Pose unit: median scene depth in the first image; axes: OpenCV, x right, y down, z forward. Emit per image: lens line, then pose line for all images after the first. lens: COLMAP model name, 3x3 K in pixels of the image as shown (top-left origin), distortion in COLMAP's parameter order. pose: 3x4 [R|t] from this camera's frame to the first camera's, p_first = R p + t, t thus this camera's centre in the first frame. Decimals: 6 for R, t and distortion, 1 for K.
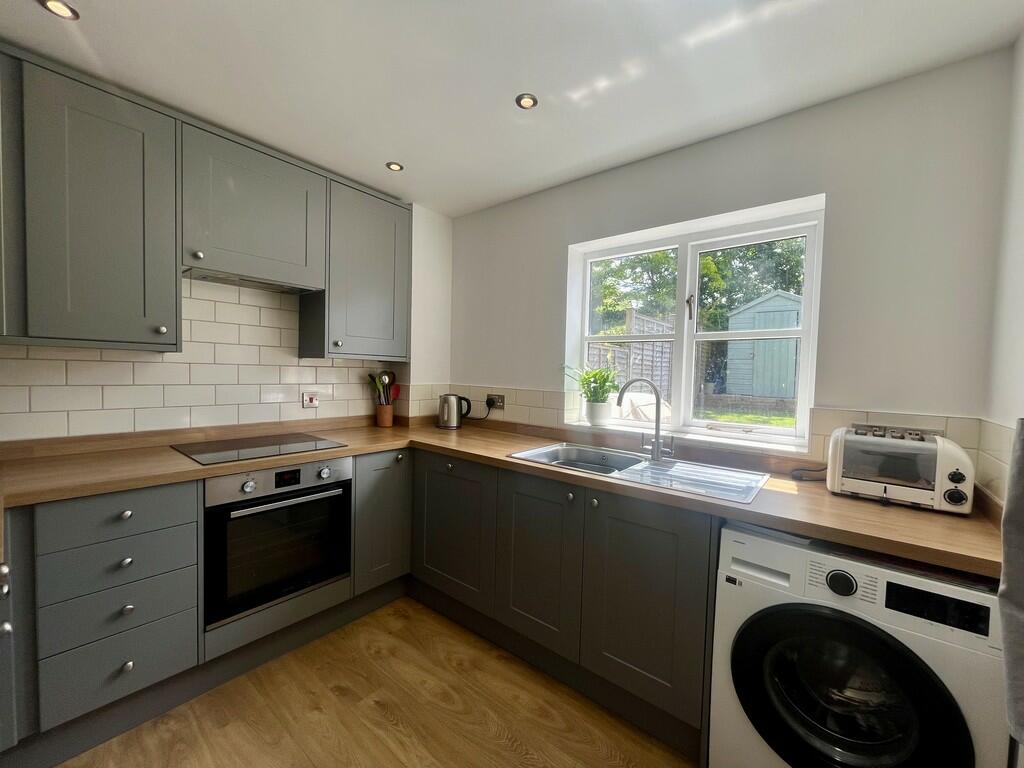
lens RADIAL K [[410.4, 0, 509.4], [0, 410.4, 385.3], [0, 0, 1]] dist [-0.001564, 0.000000]
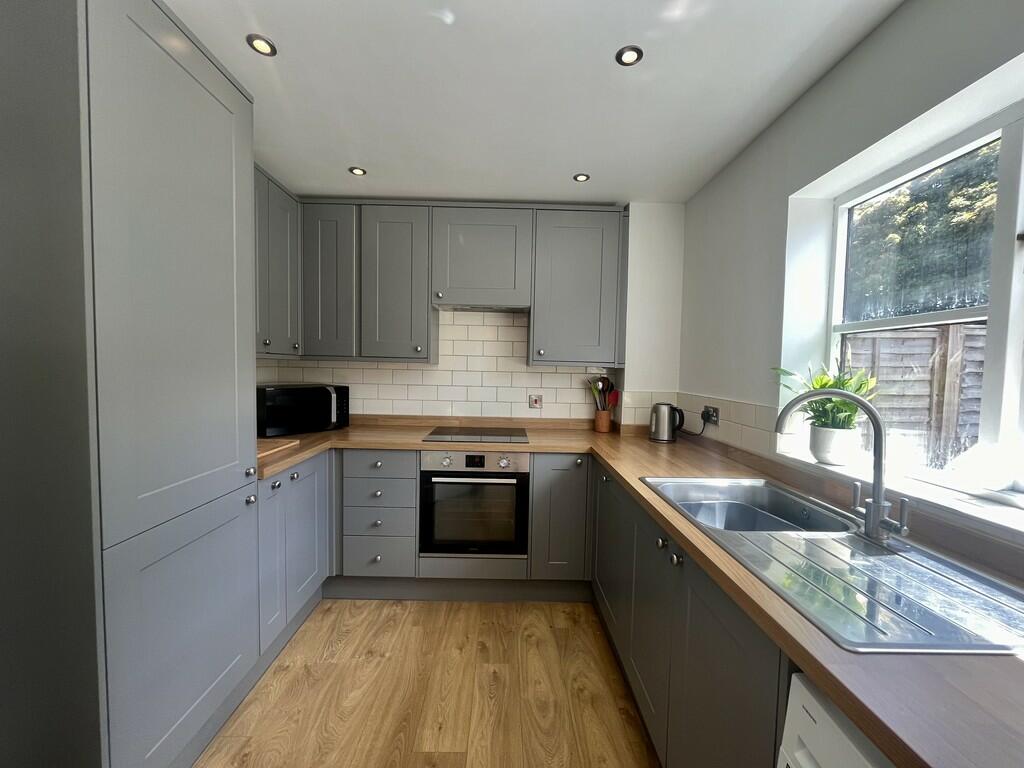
lens RADIAL K [[410.4, 0, 509.7], [0, 410.4, 385.9], [0, 0, 1]] dist [-0.001564, 0.000000]
pose [[0.644777, 0.021303, -0.764074, 0.432246], [-0.031355, 0.999507, 0.001408, -0.009326], [0.763728, 0.023049, 0.645127, 0.231781]]
